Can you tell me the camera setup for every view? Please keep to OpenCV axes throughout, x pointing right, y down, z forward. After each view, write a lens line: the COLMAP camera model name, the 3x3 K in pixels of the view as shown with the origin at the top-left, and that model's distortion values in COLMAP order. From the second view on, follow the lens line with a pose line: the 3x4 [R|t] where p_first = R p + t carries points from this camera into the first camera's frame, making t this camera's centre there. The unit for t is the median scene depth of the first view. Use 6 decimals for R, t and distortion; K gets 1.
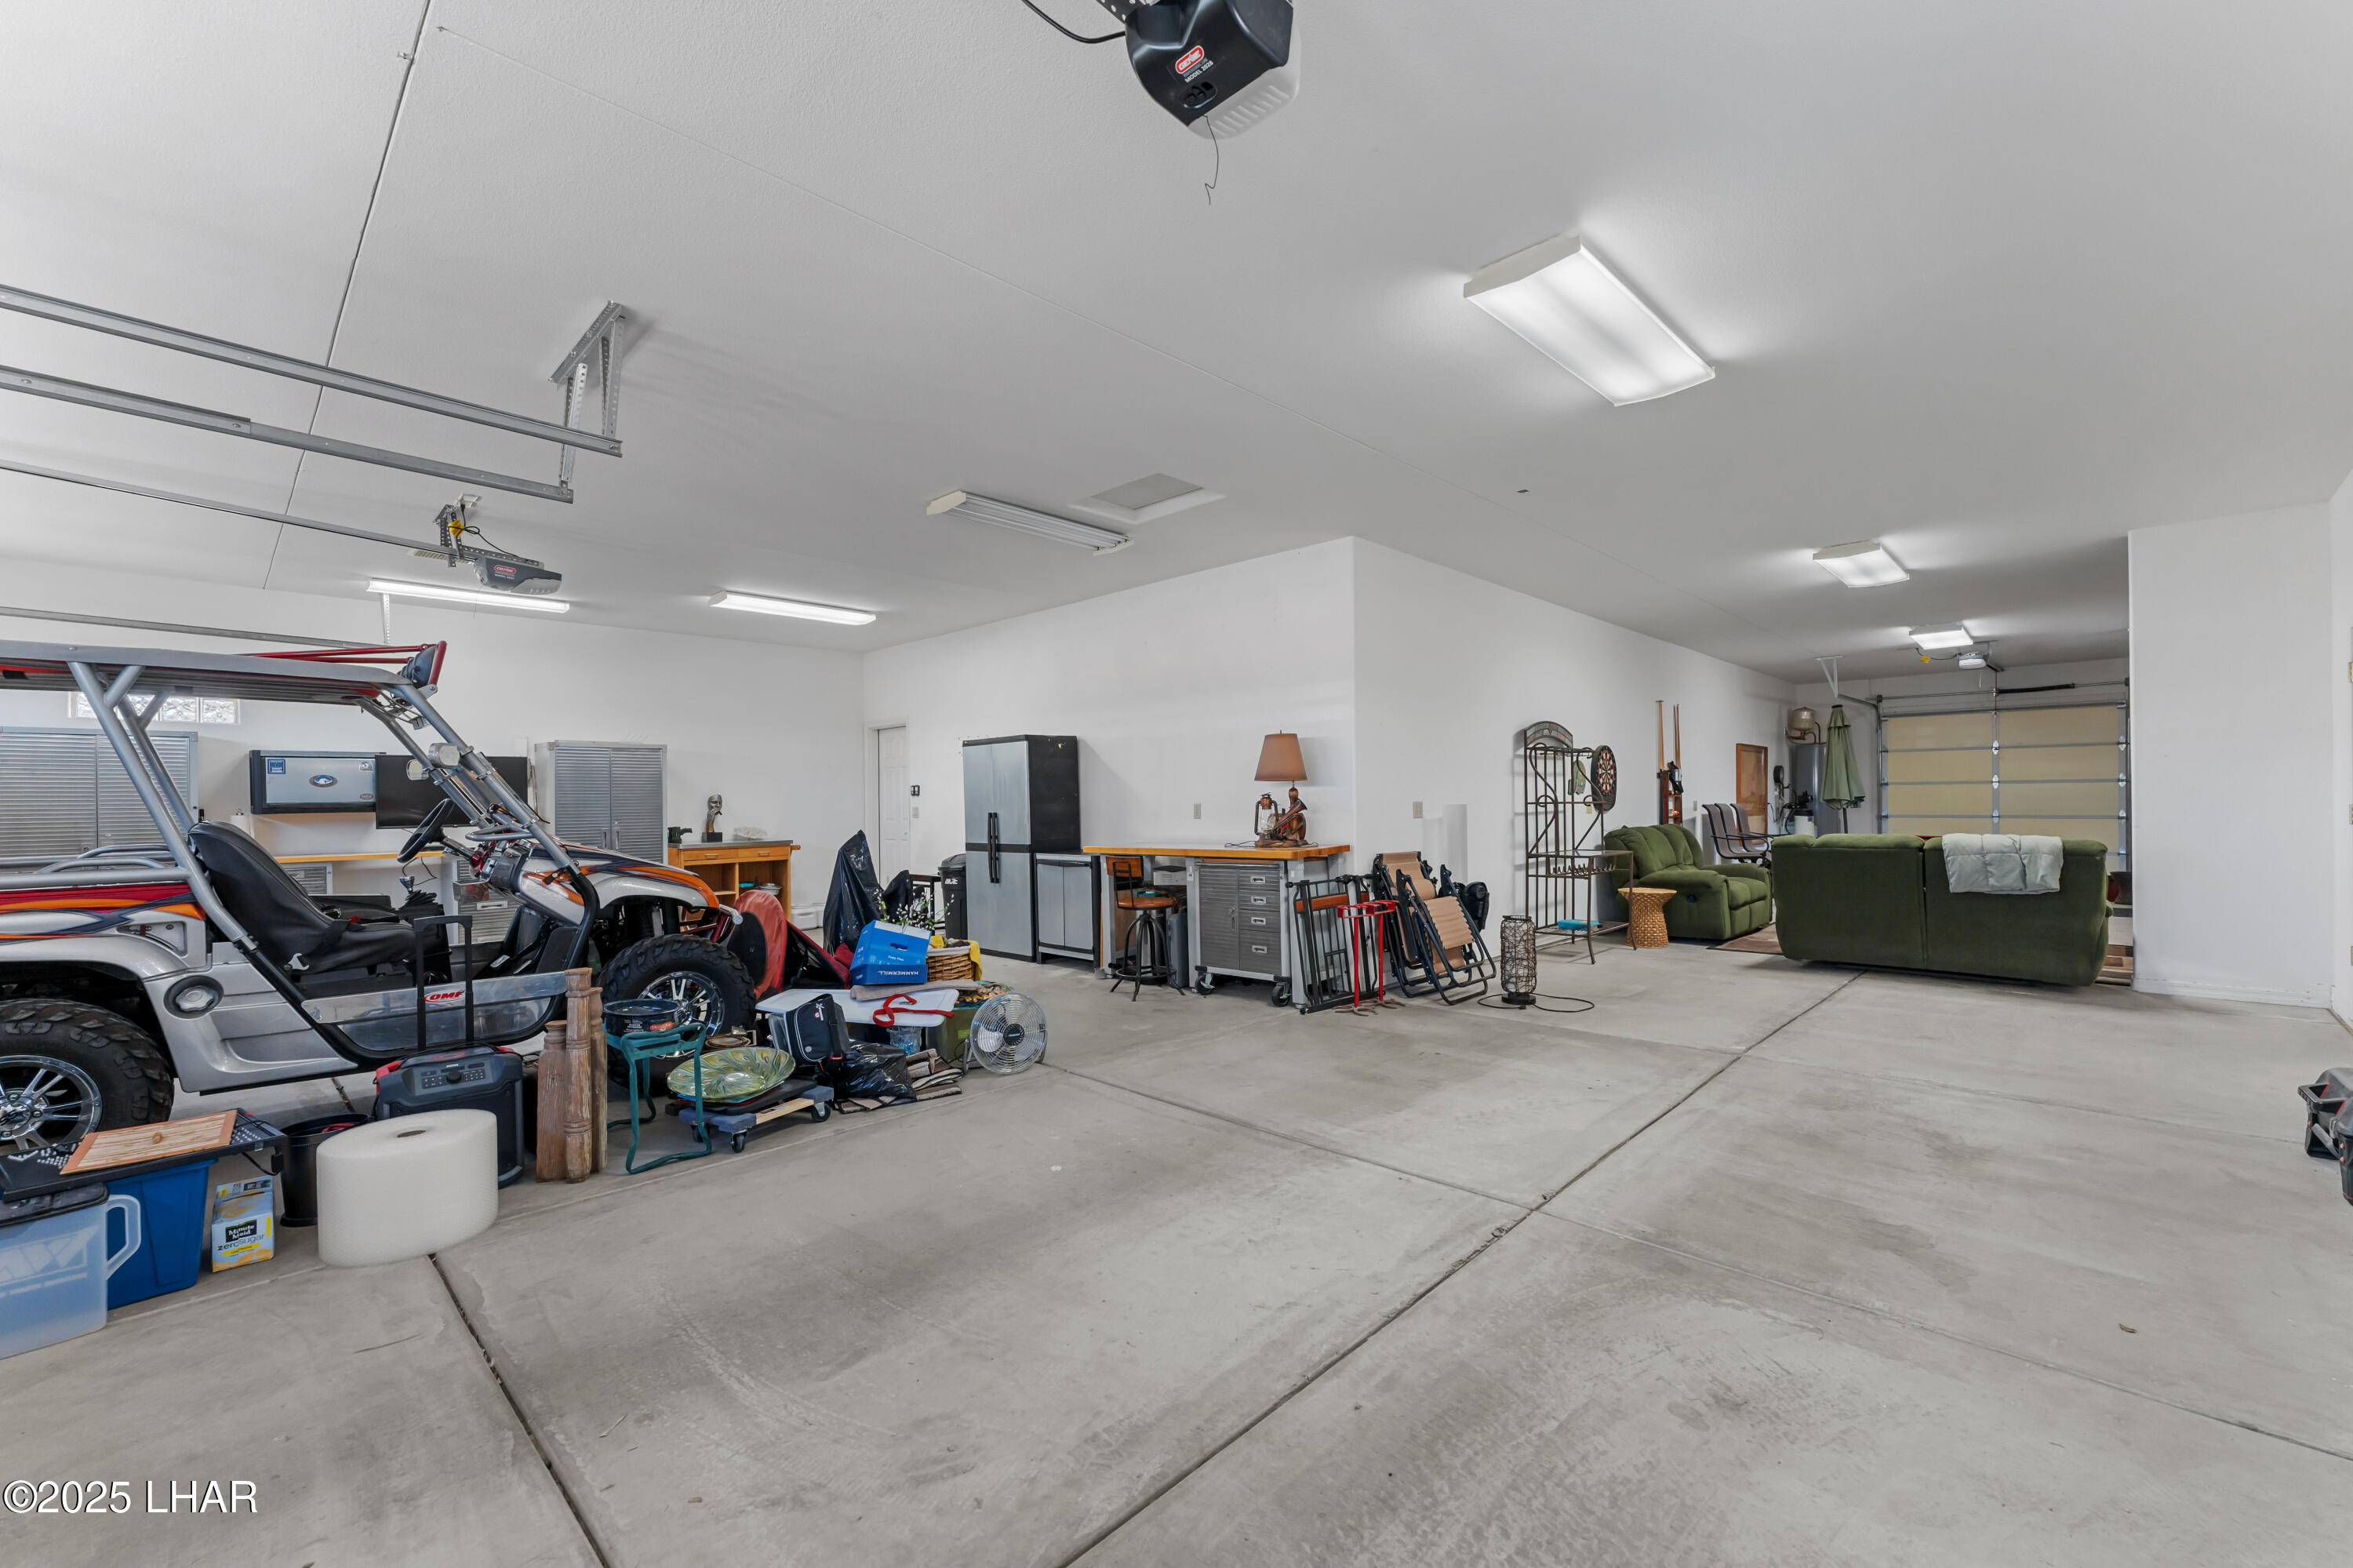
lens RADIAL K [[946.7, 0, 1175.9], [0, 946.7, 798.3], [0, 0, 1]] dist [0.000535, 0.000192]
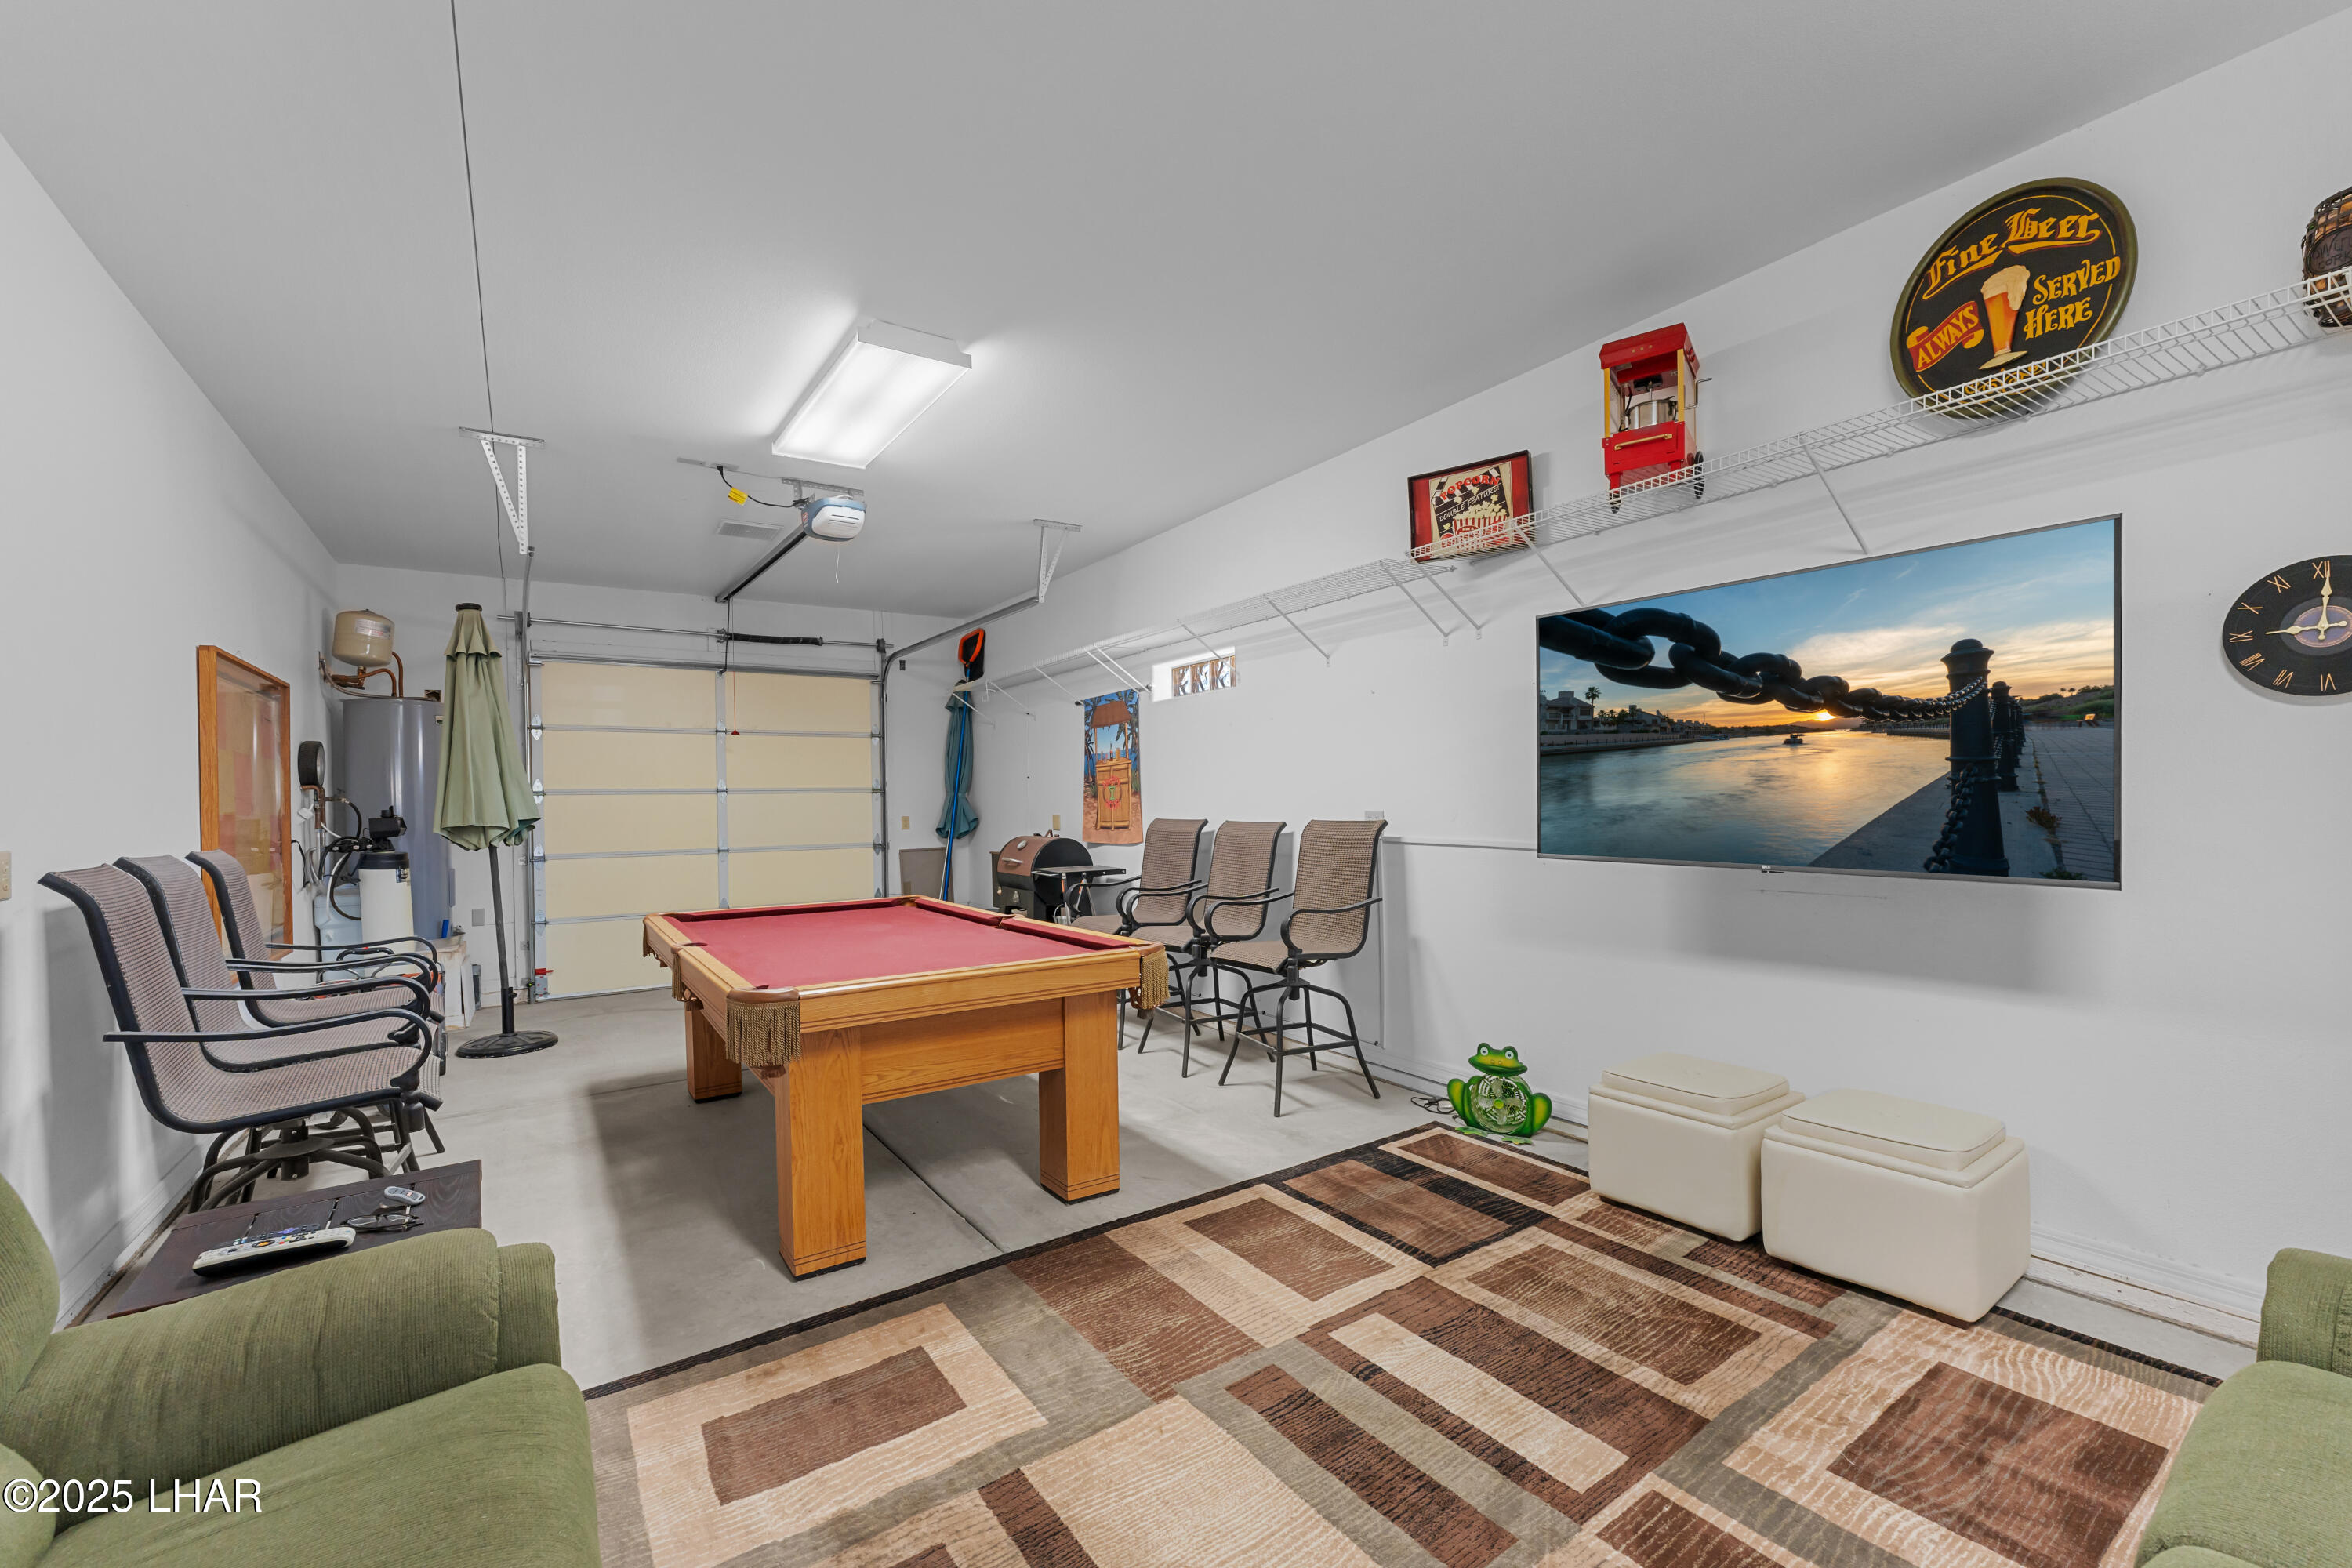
lens RADIAL K [[946.3, 0, 1175.4], [0, 946.3, 798.3], [0, 0, 1]] dist [0.000535, 0.000192]
pose [[0.184571, 0.005747, 0.982802, 0.331224], [0.009340, 0.999927, -0.007602, -0.005198], [-0.982775, 0.010582, 0.184504, 0.596551]]
